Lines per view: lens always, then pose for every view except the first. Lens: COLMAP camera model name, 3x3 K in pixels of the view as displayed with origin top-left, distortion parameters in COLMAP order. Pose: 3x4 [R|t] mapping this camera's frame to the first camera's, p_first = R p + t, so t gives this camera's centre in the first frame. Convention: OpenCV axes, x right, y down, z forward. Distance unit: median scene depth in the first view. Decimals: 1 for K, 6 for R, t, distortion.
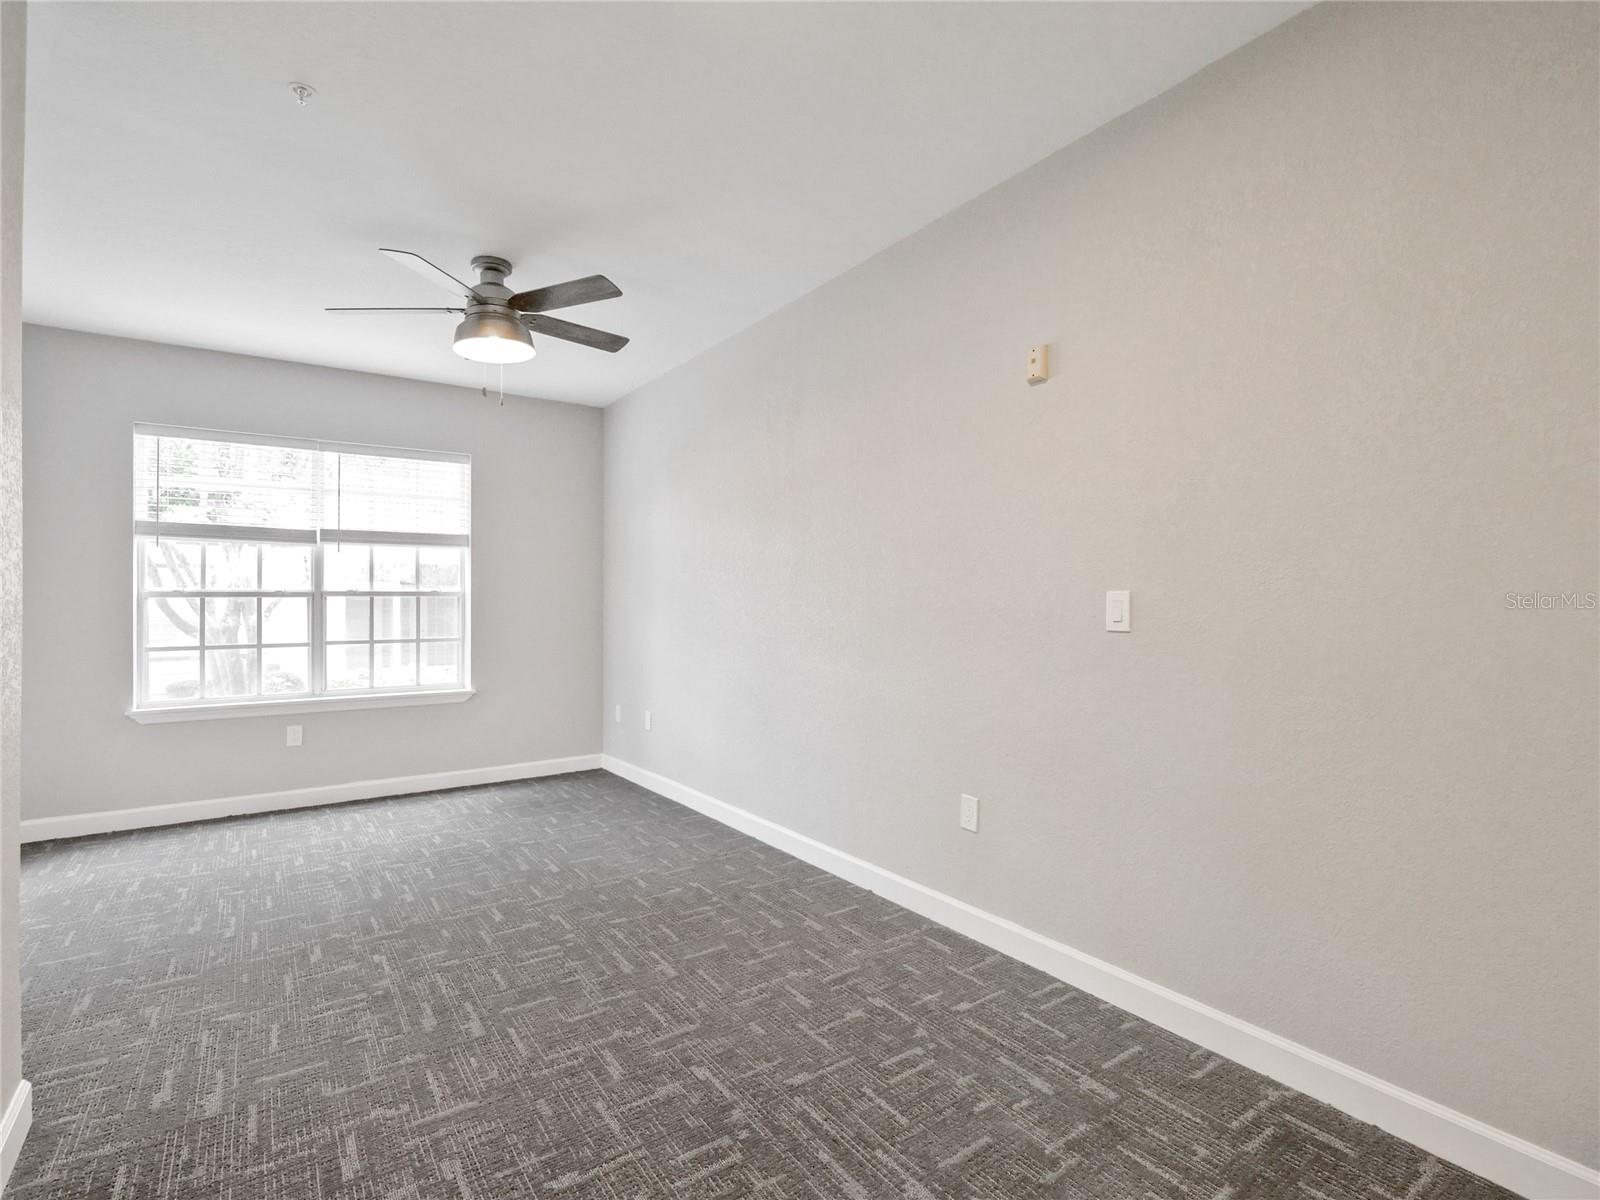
lens RADIAL K [[769.8, 0, 800.0], [0, 769.8, 600.0], [0, 0, 1]] dist [-0.001505, -0.000269]
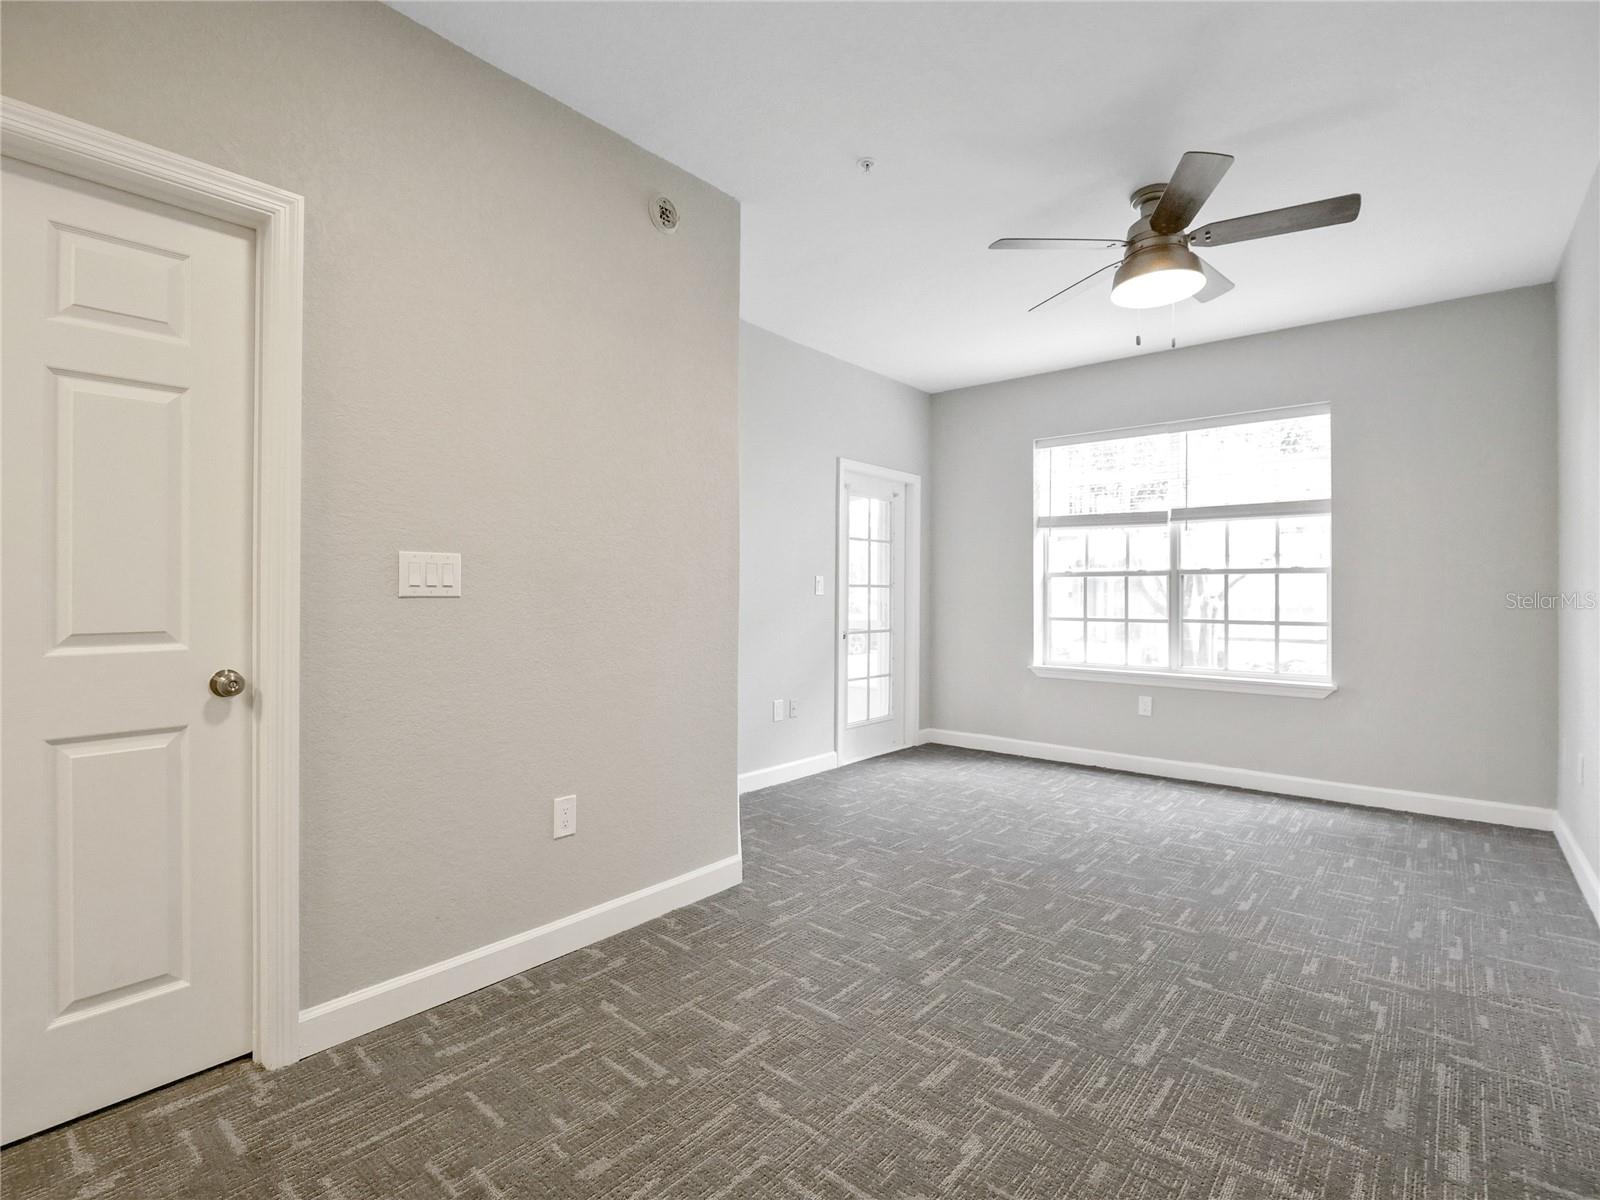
lens RADIAL K [[775.7, 0, 801.2], [0, 775.7, 590.7], [0, 0, 1]] dist [-0.014360, -0.000176]
pose [[0.258245, 0.002809, -0.966075, 0.277306], [-0.000795, 0.999996, 0.002695, 0.016090], [0.966079, 0.000072, 0.258247, 0.288792]]
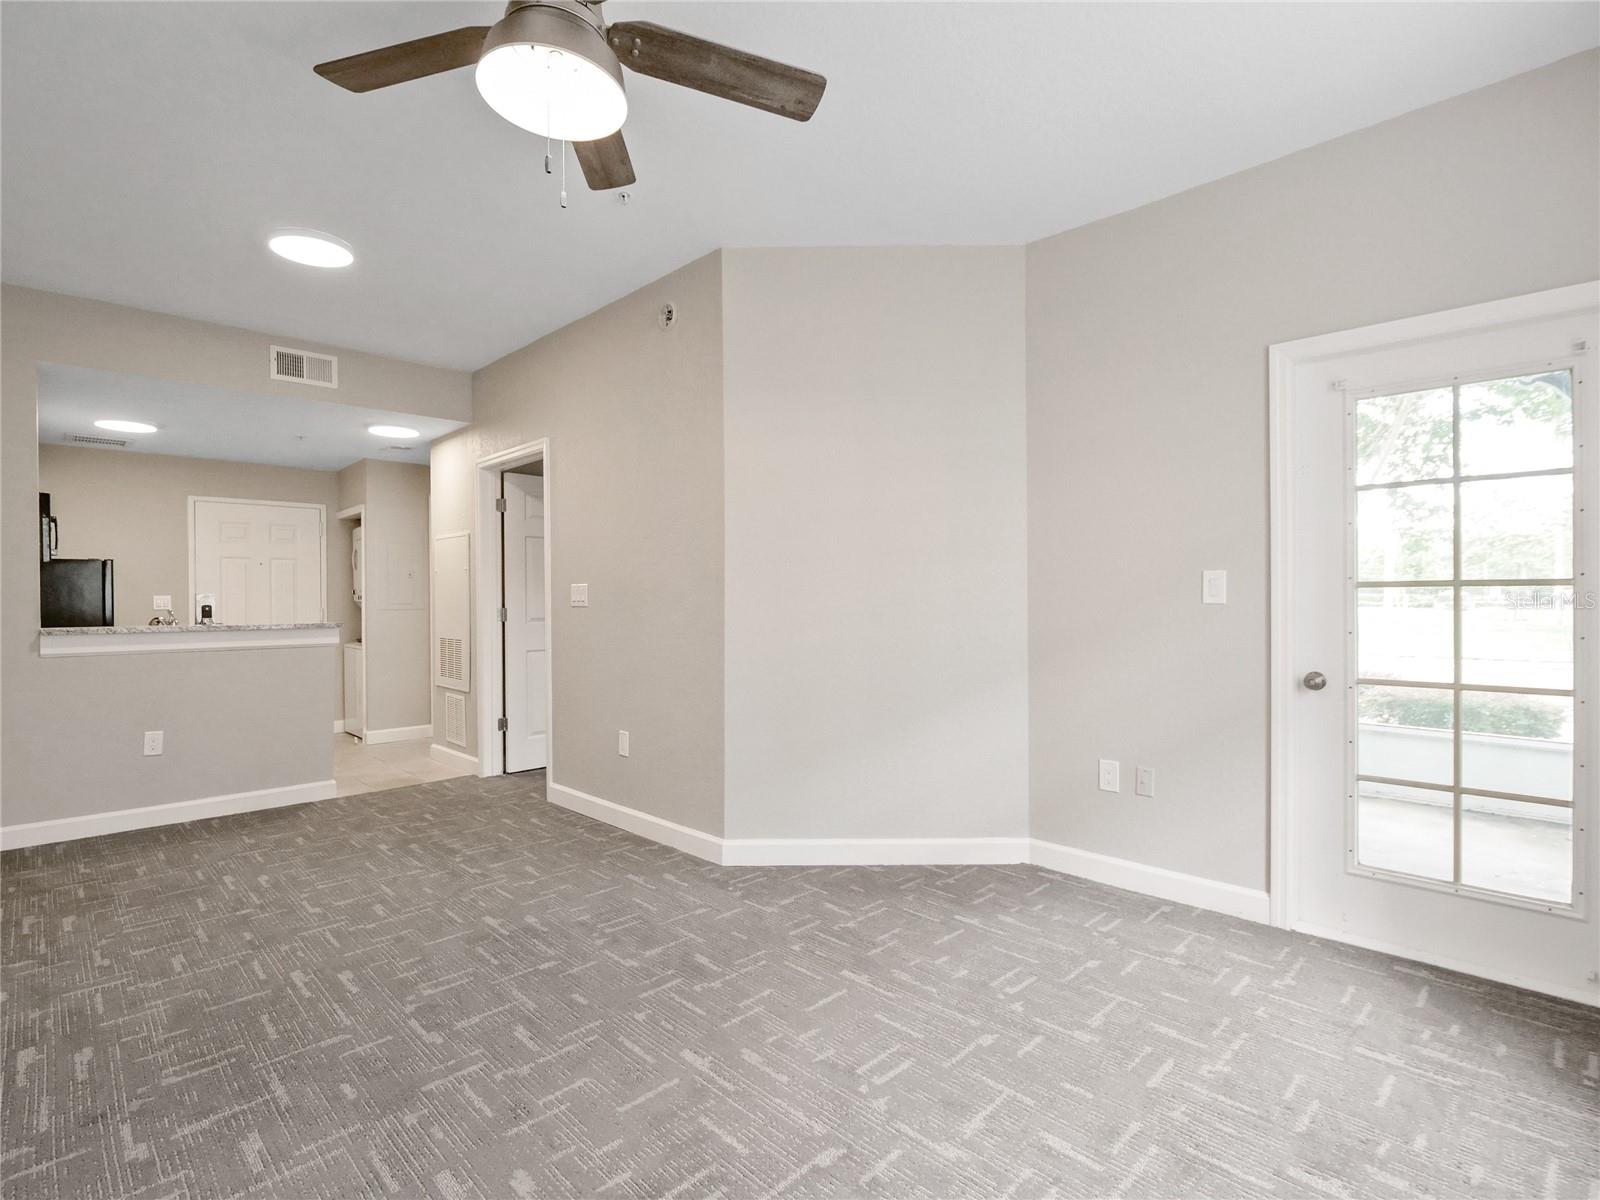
lens RADIAL K [[790.7, 0, 800.0], [0, 790.7, 600.0], [0, 0, 1]] dist [-0.001636, -0.000075]
pose [[-0.986630, 0.013685, -0.162401, -0.371039], [0.014659, 0.999881, -0.004797, 0.021846], [0.162316, -0.007114, -0.986713, 1.221304]]
